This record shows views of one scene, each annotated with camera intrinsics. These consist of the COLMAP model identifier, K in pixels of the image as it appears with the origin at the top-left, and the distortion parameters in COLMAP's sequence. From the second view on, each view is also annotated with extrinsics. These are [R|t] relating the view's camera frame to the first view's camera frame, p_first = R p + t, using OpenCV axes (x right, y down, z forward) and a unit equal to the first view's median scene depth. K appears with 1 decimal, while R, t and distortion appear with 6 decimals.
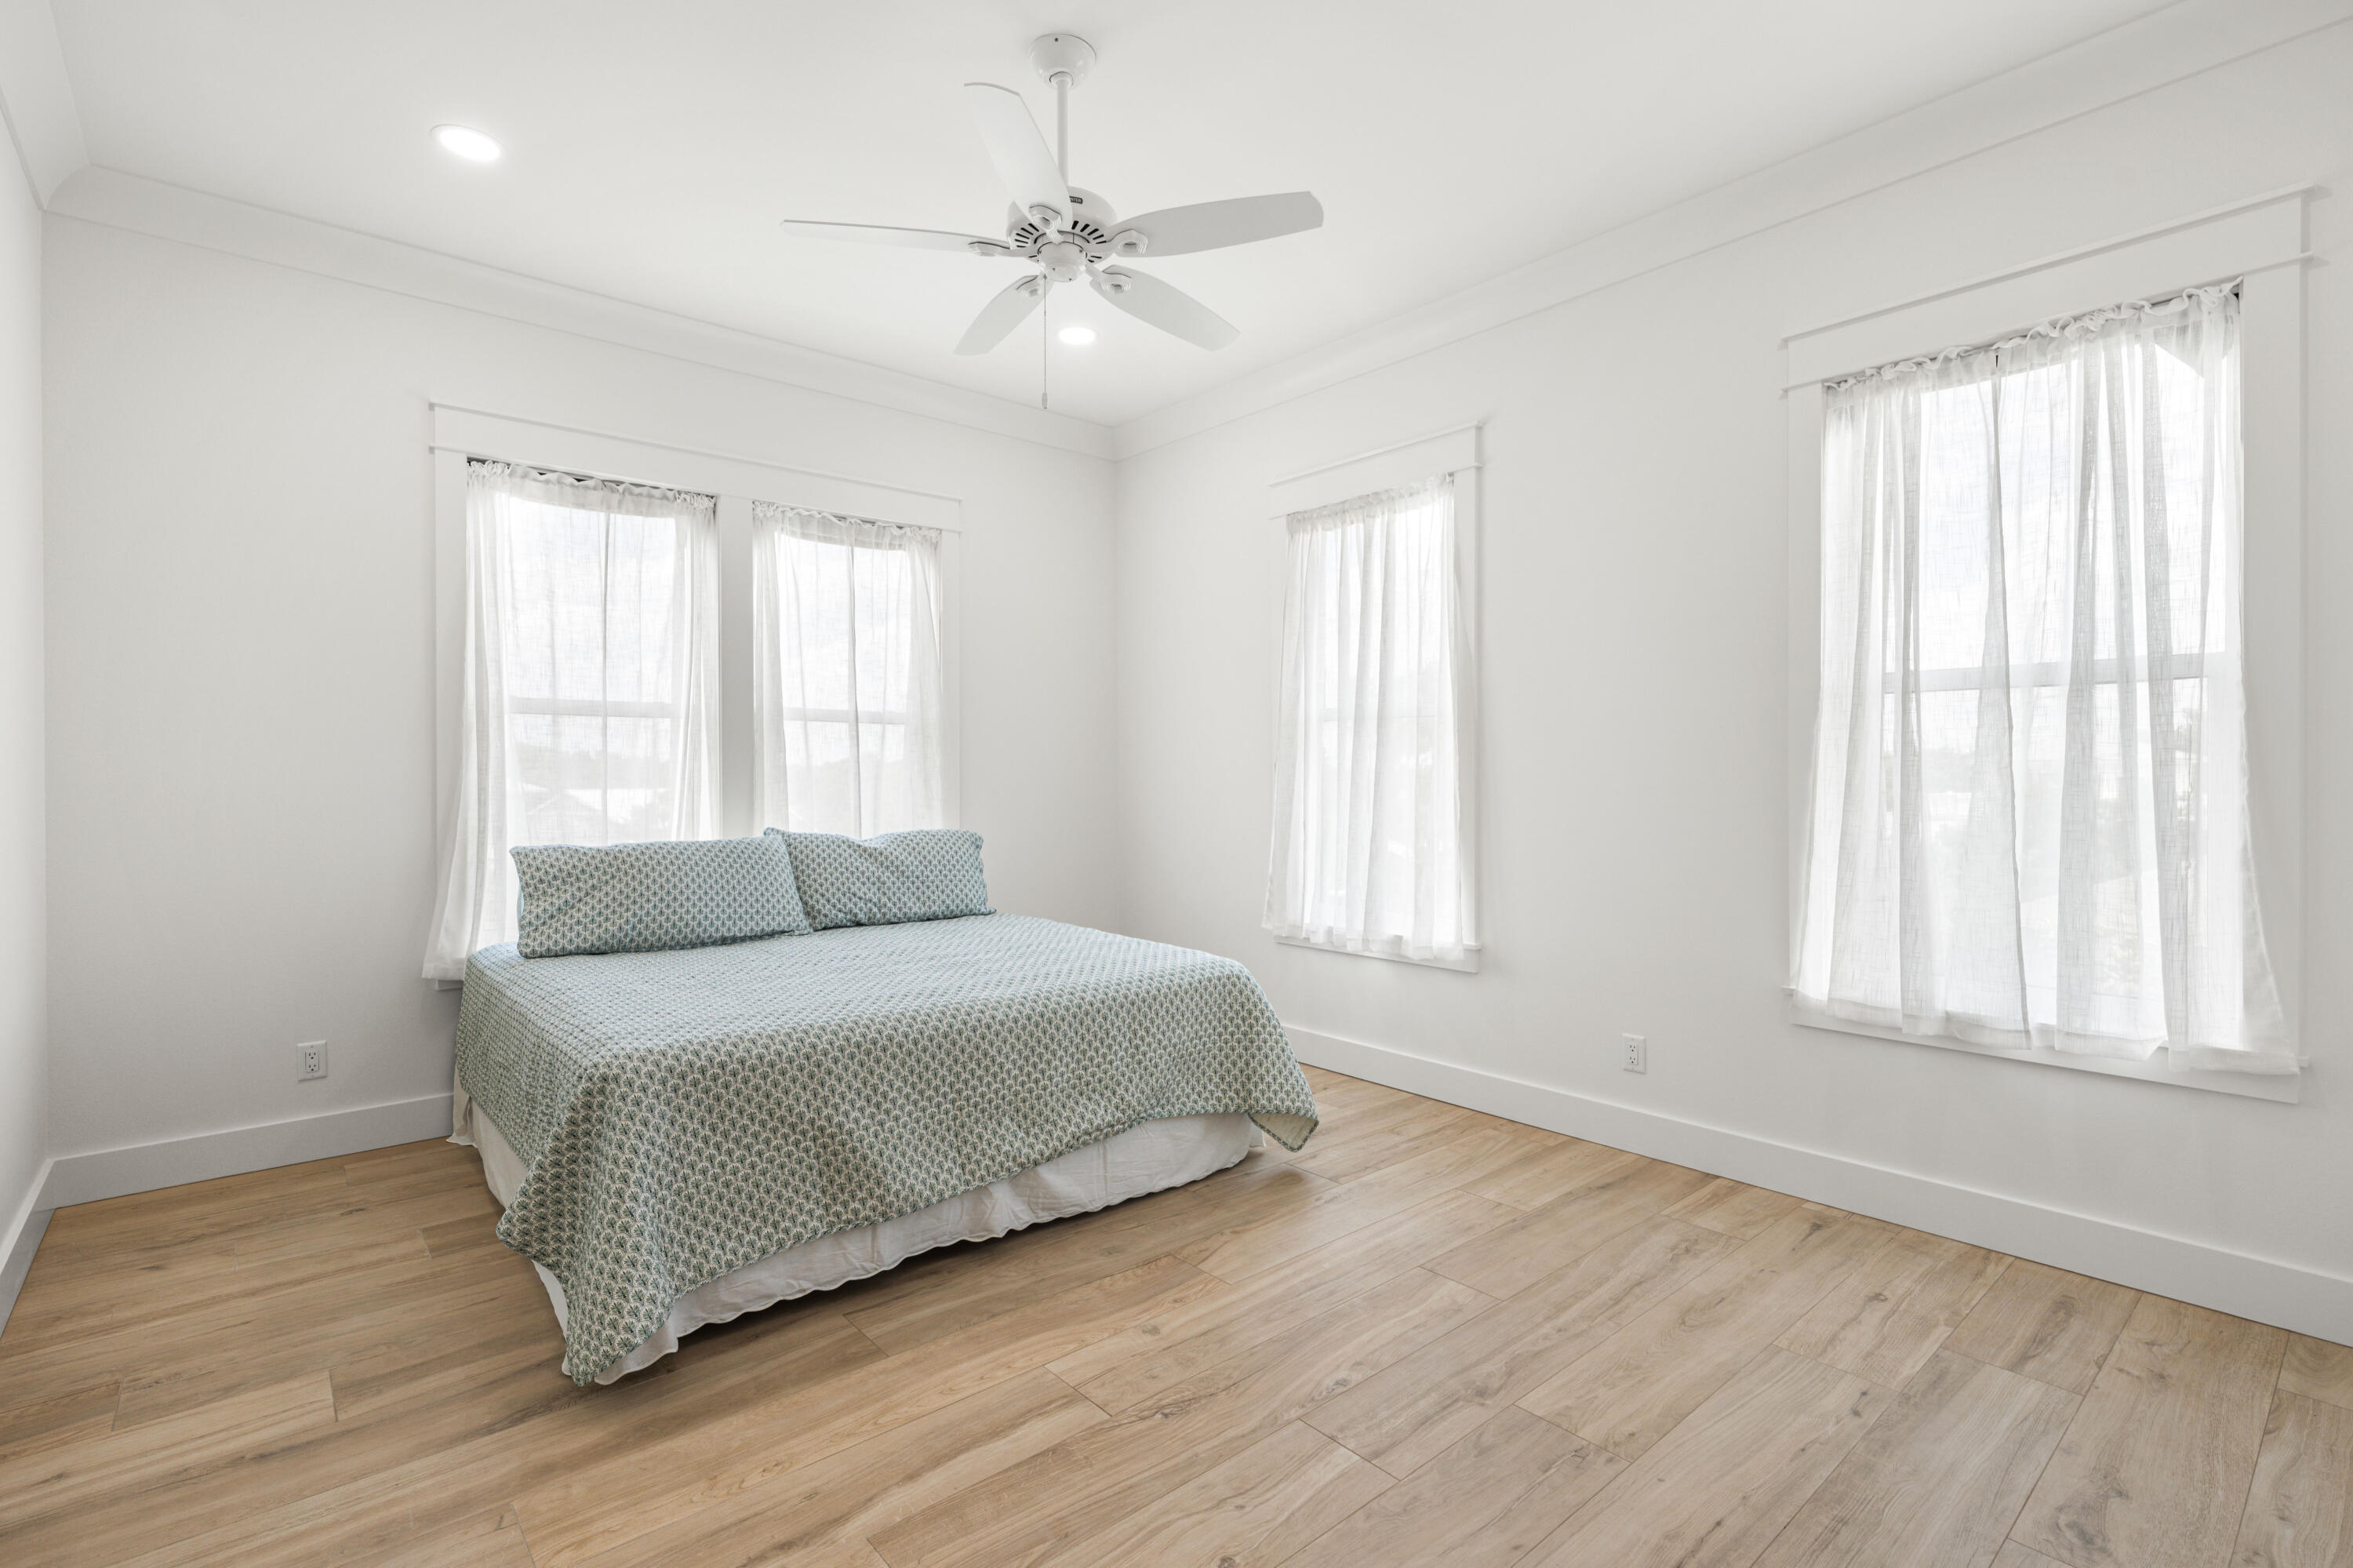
lens RADIAL K [[1129.8, 0, 1176.5], [0, 1129.8, 784.0], [0, 0, 1]] dist [0.000071, -0.000102]
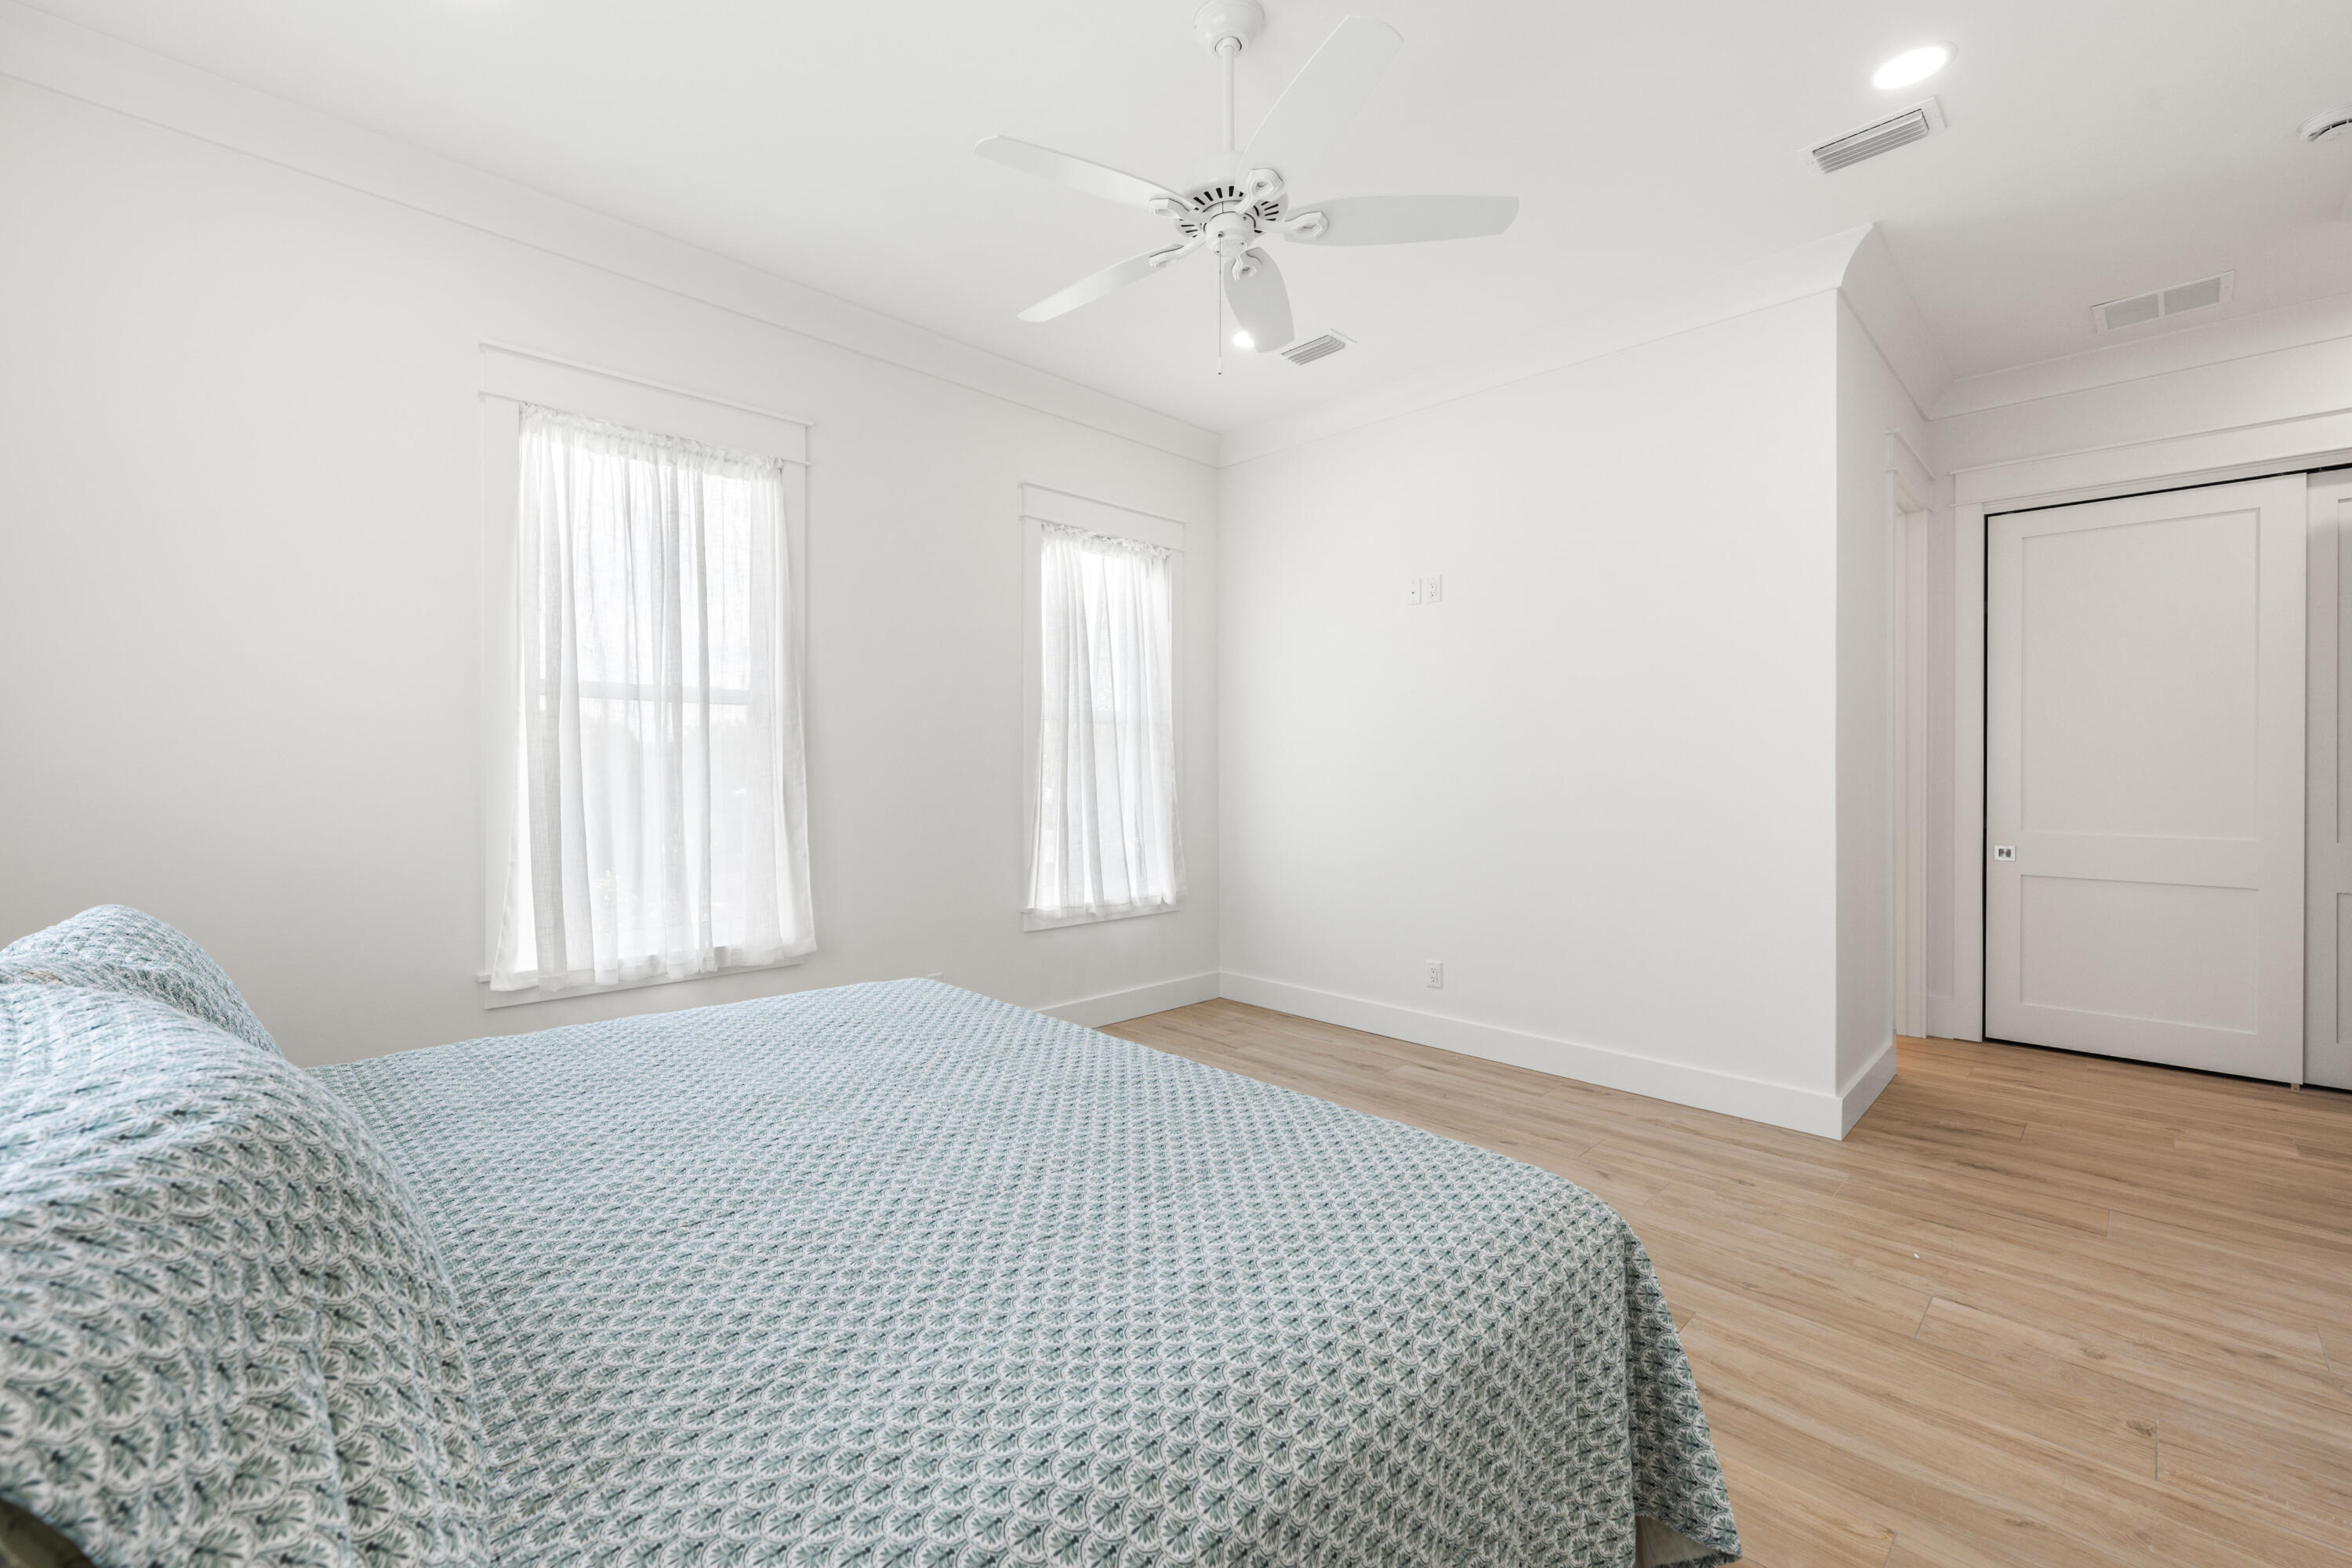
lens RADIAL K [[954.7, 0, 1176.0], [0, 954.7, 784.0], [0, 0, 1]] dist [-0.000931, 0.000014]
pose [[-0.047886, -0.020176, 0.998649, -0.613351], [0.012265, 0.999709, 0.020785, -0.008686], [-0.998778, 0.013244, -0.047624, 0.713073]]
